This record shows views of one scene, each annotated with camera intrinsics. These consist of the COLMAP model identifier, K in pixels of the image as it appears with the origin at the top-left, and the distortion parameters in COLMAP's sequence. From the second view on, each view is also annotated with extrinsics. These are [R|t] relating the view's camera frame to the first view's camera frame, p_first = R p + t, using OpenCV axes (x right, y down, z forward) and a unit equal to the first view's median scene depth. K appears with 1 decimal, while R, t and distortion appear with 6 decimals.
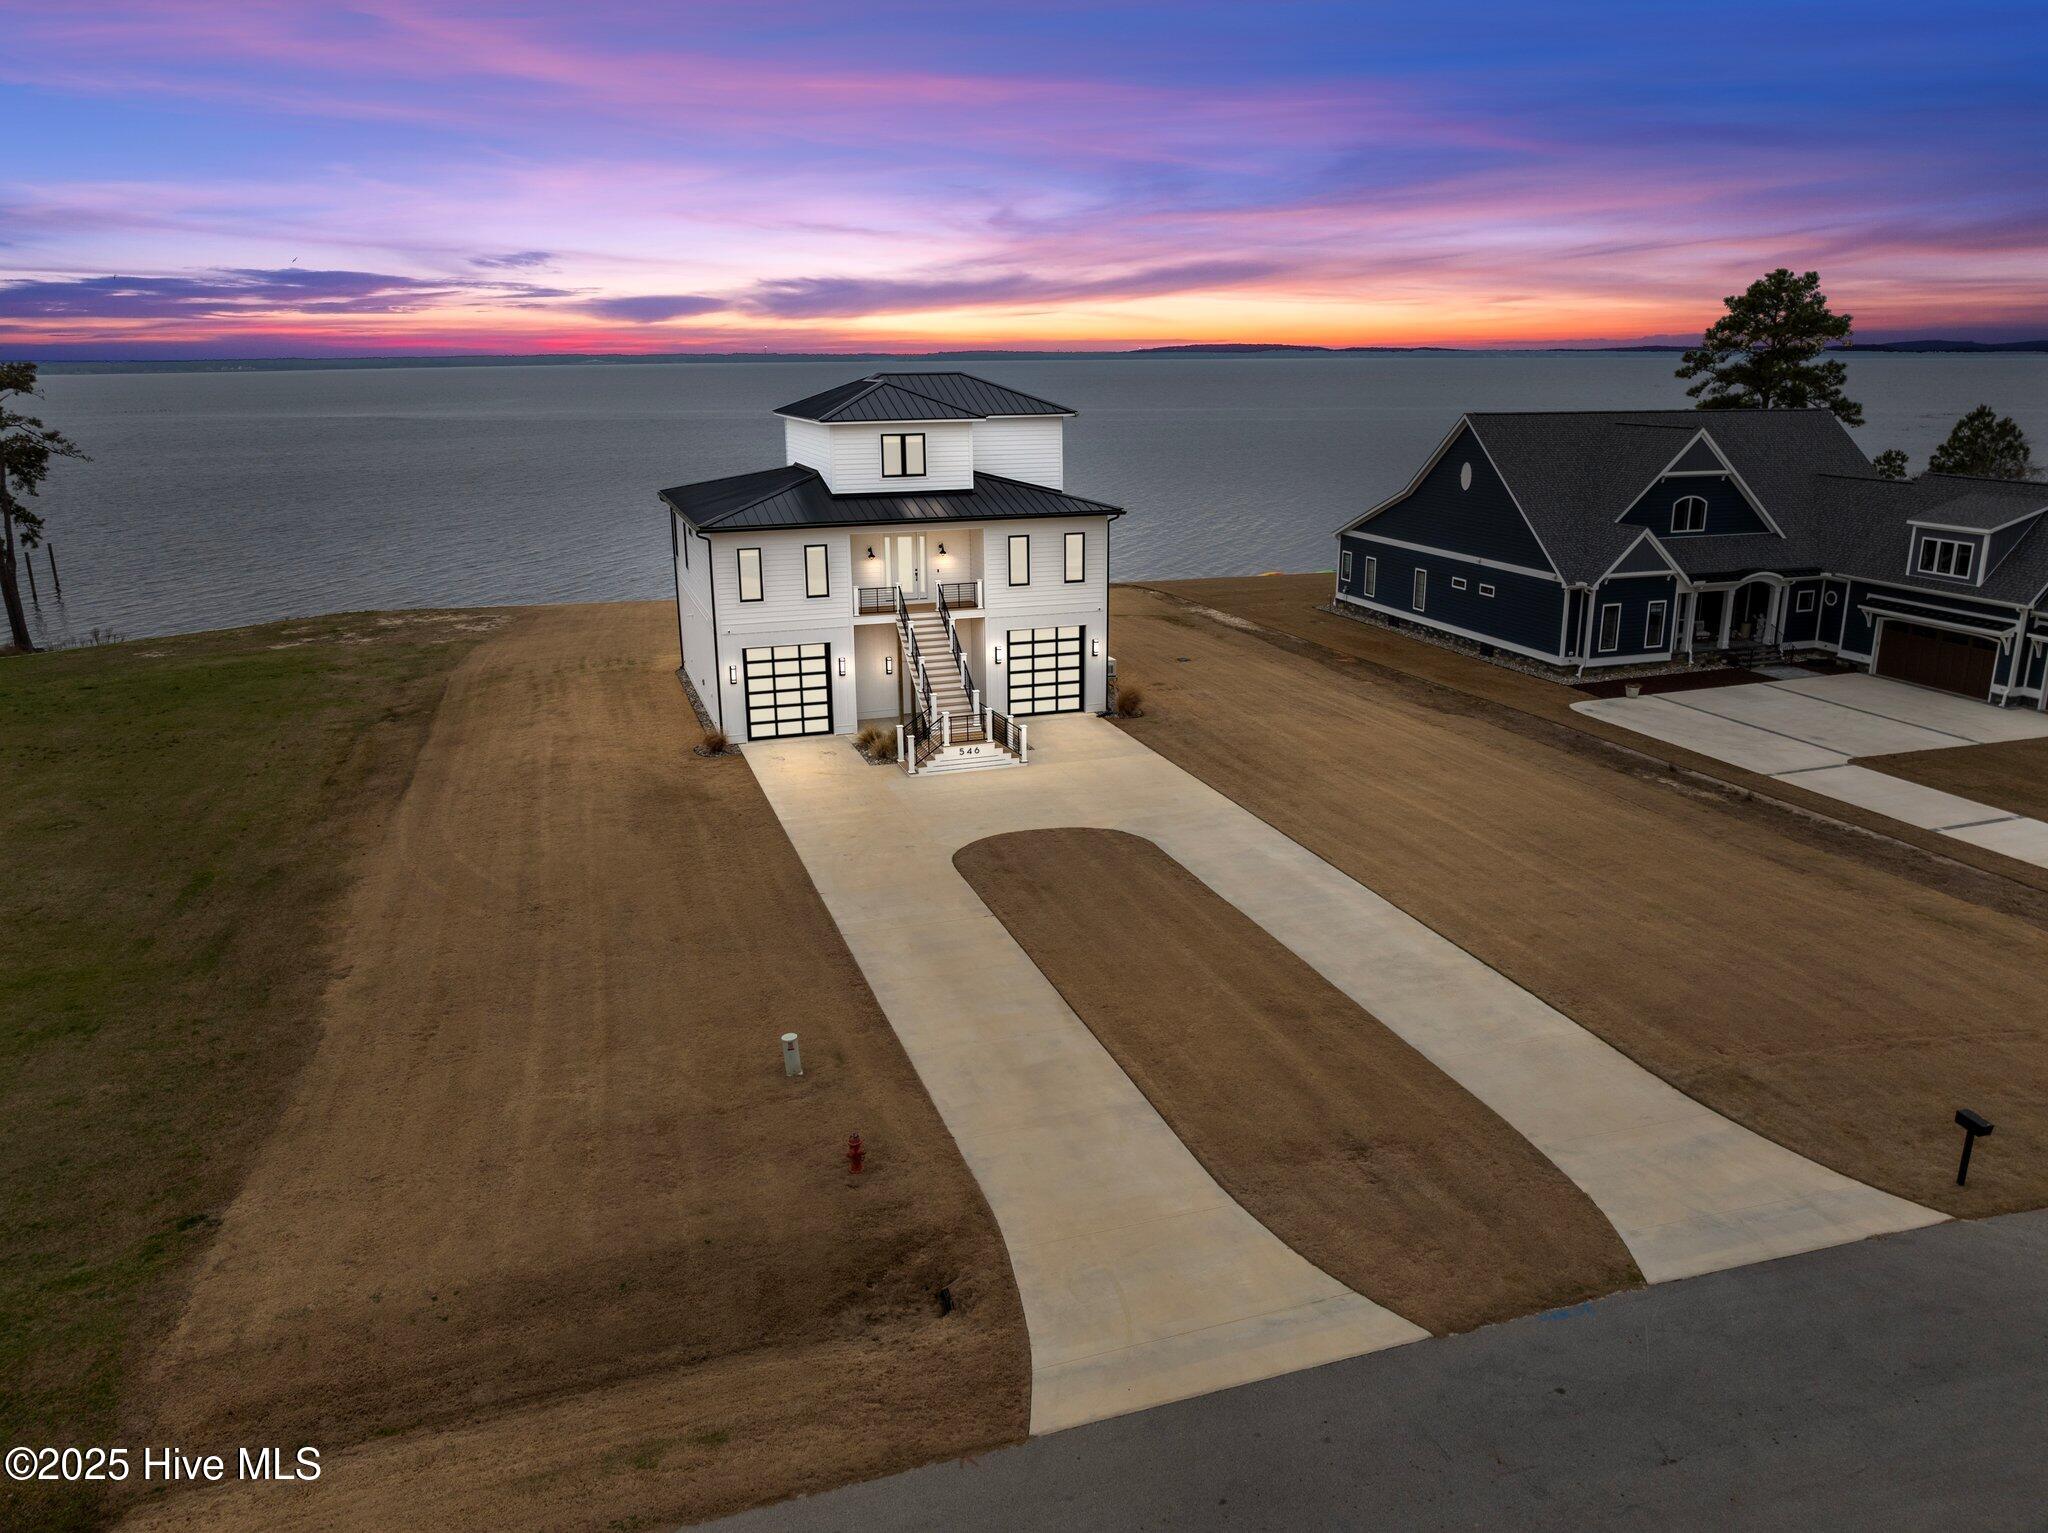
lens RADIAL K [[1436.9, 0, 1024.0], [0, 1436.9, 766.5], [0, 0, 1]] dist [-0.030728, 0.007979]
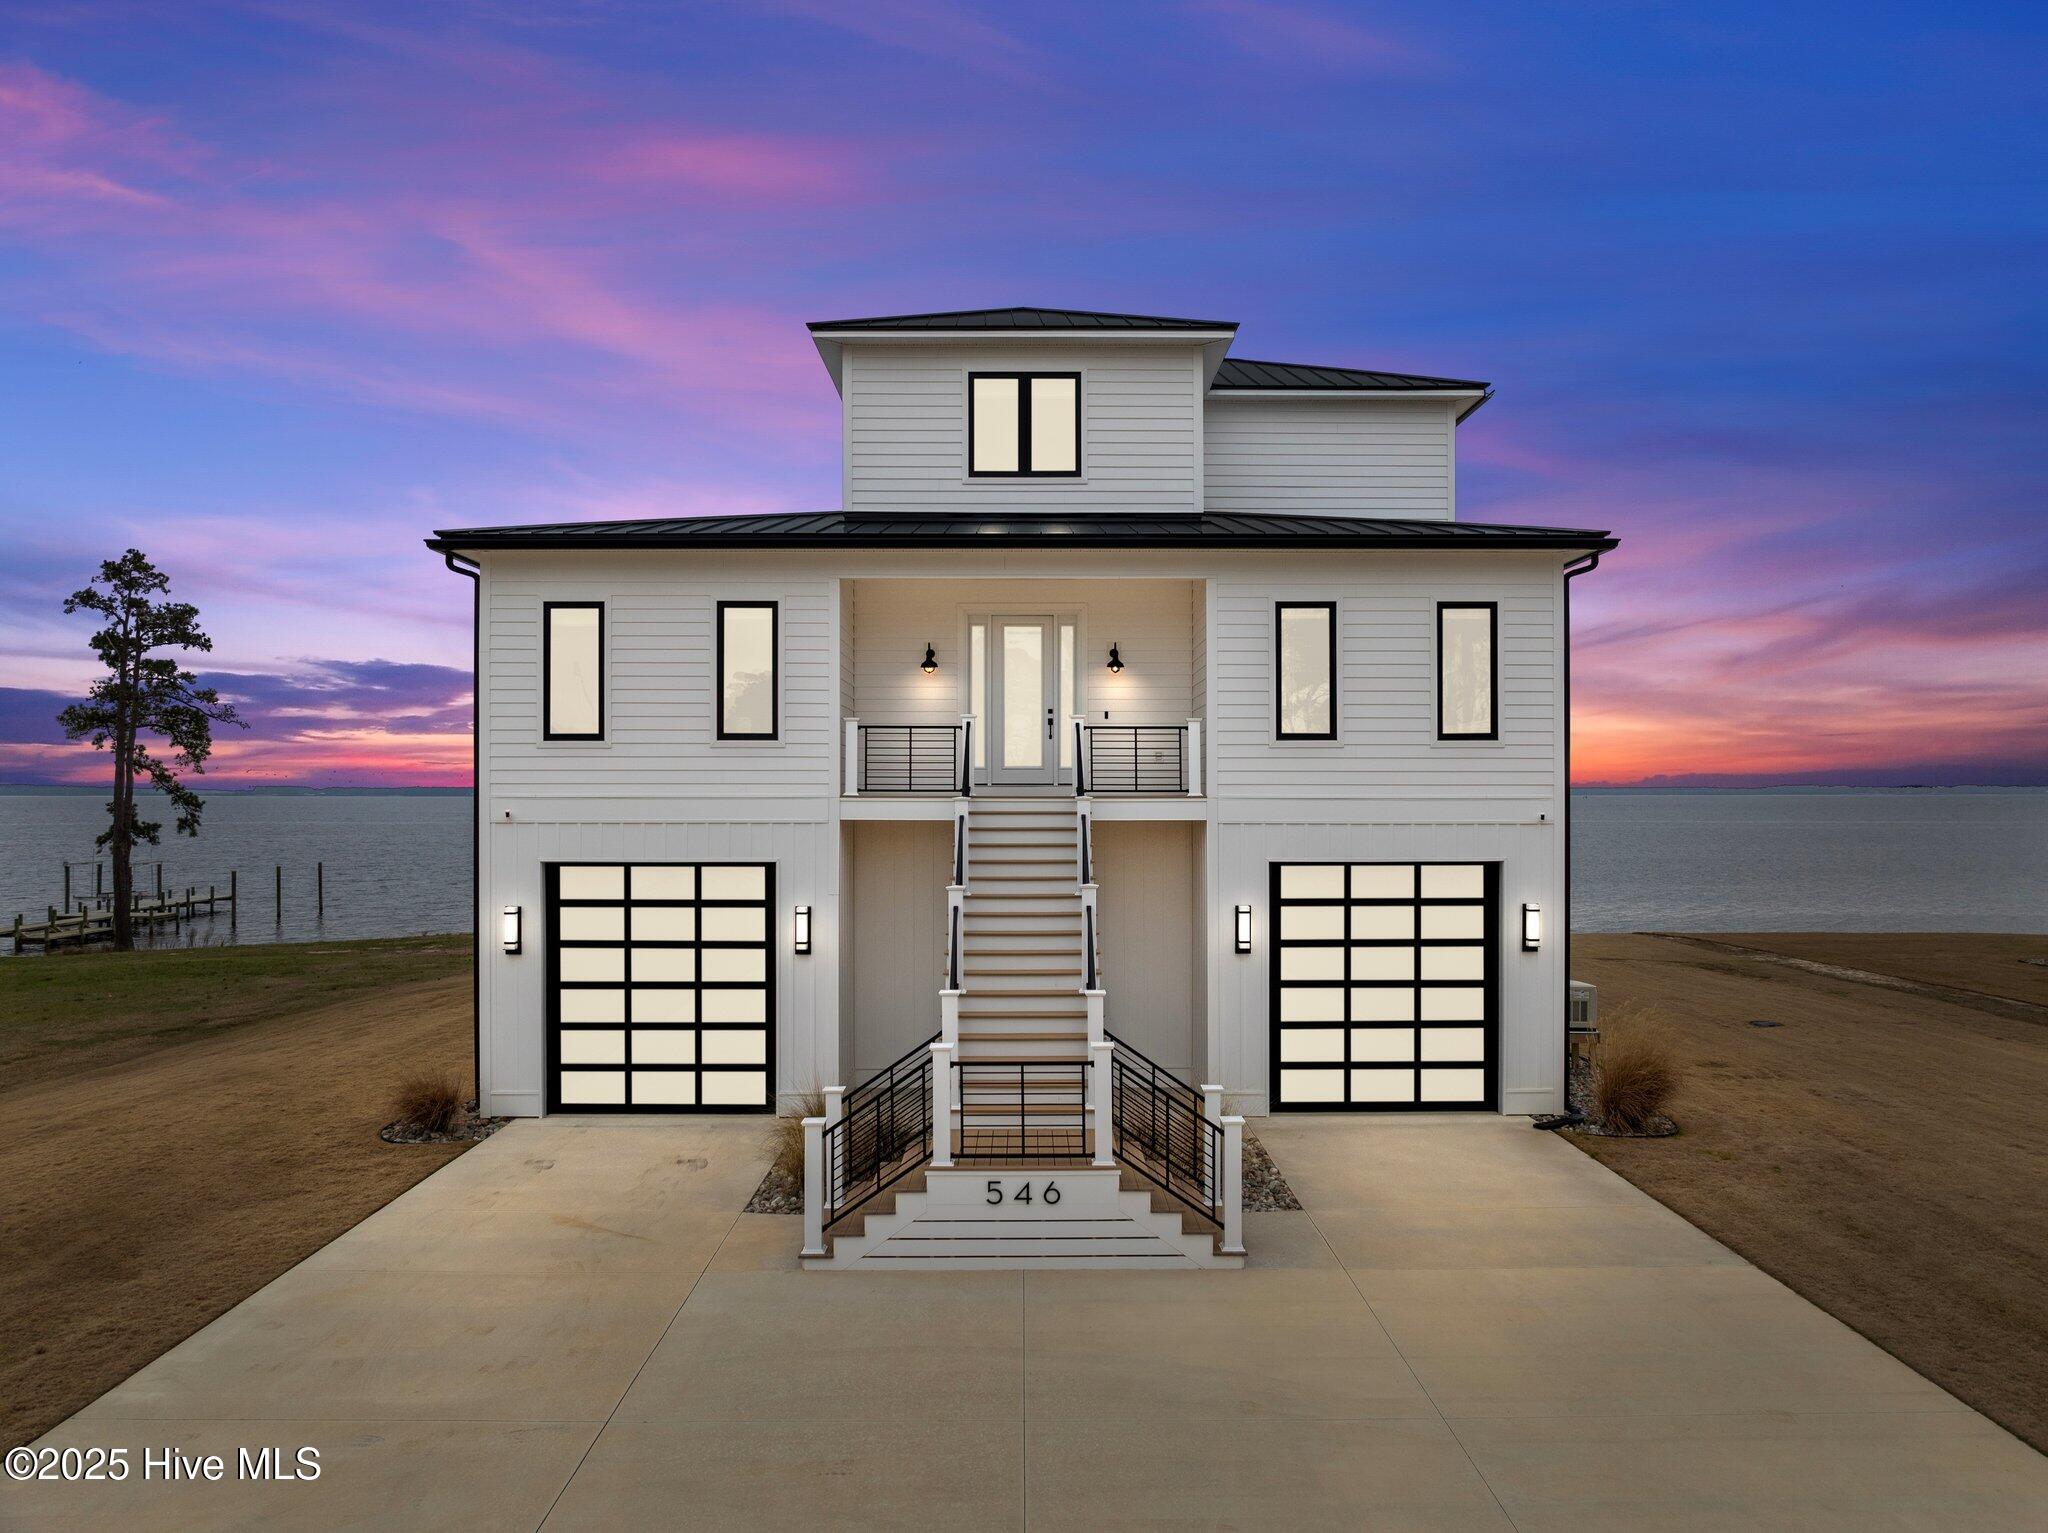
lens RADIAL K [[1445.0, 0, 1029.2], [0, 1445.0, 795.8], [0, 0, 1]] dist [-0.033585, -0.002125]
pose [[0.949073, 0.006202, -0.314995, 0.045504], [-0.092162, 0.961538, -0.258748, -0.011465], [0.301275, 0.274602, 0.913142, 0.654828]]
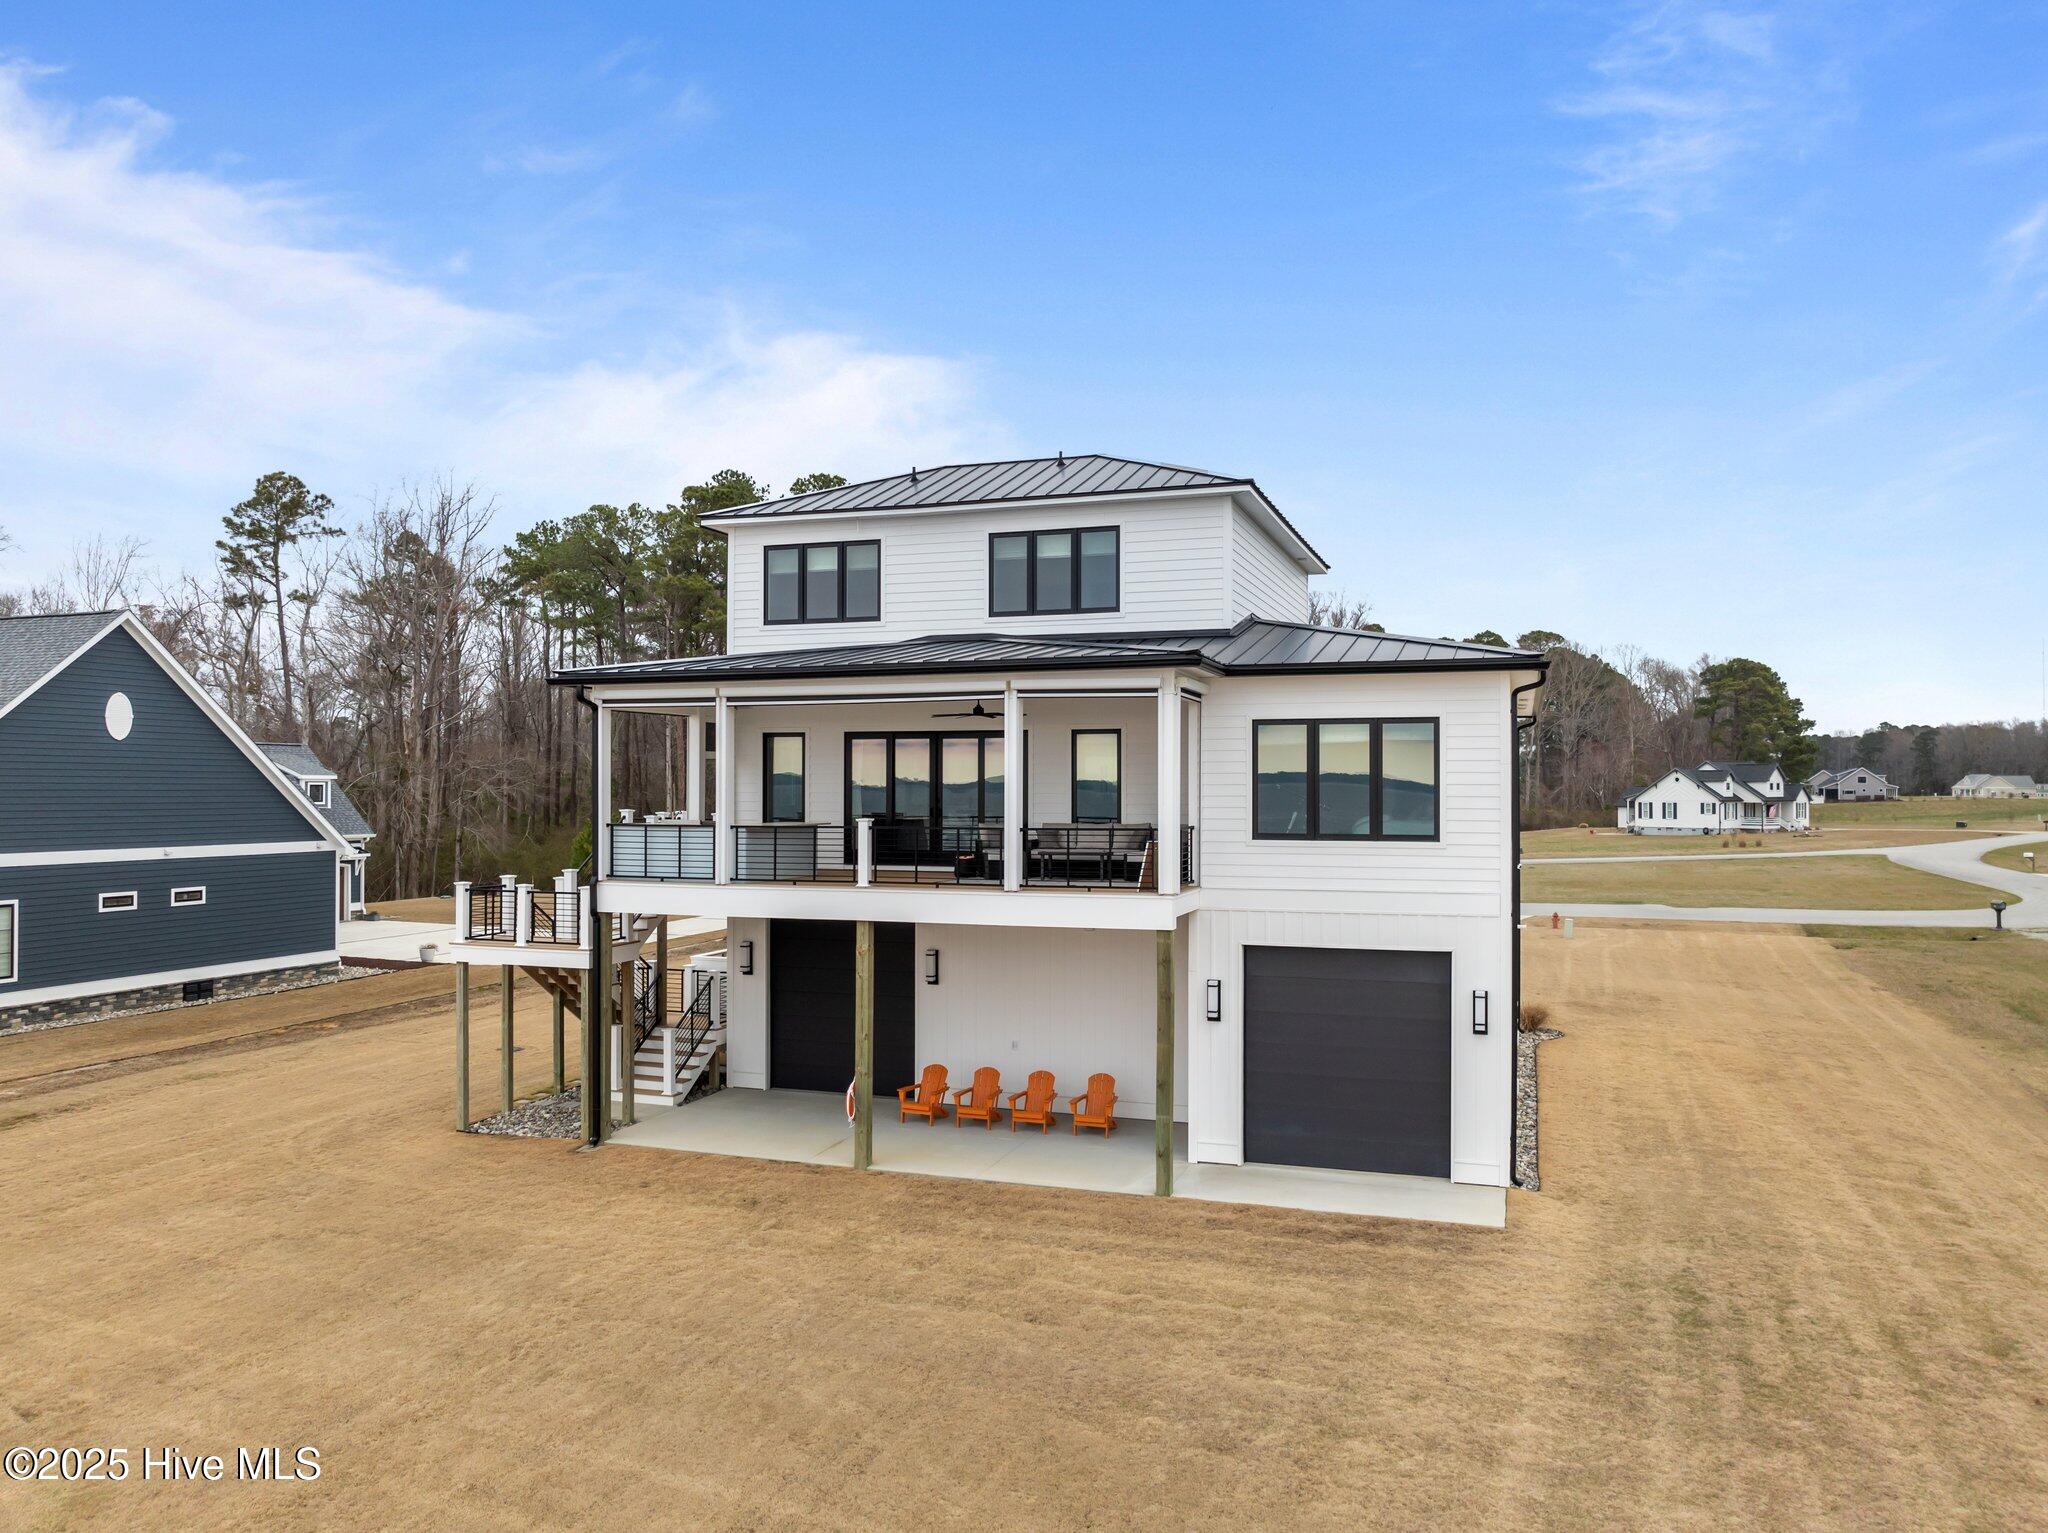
lens RADIAL K [[1447.6, 0, 1024.0], [0, 1447.6, 766.5], [0, 0, 1]] dist [-0.036011, 0.000687]
pose [[-0.788516, 0.012289, 0.614892, -0.427753], [0.170916, 0.964795, 0.199895, -0.300117], [-0.590788, 0.262715, -0.762856, 1.564435]]
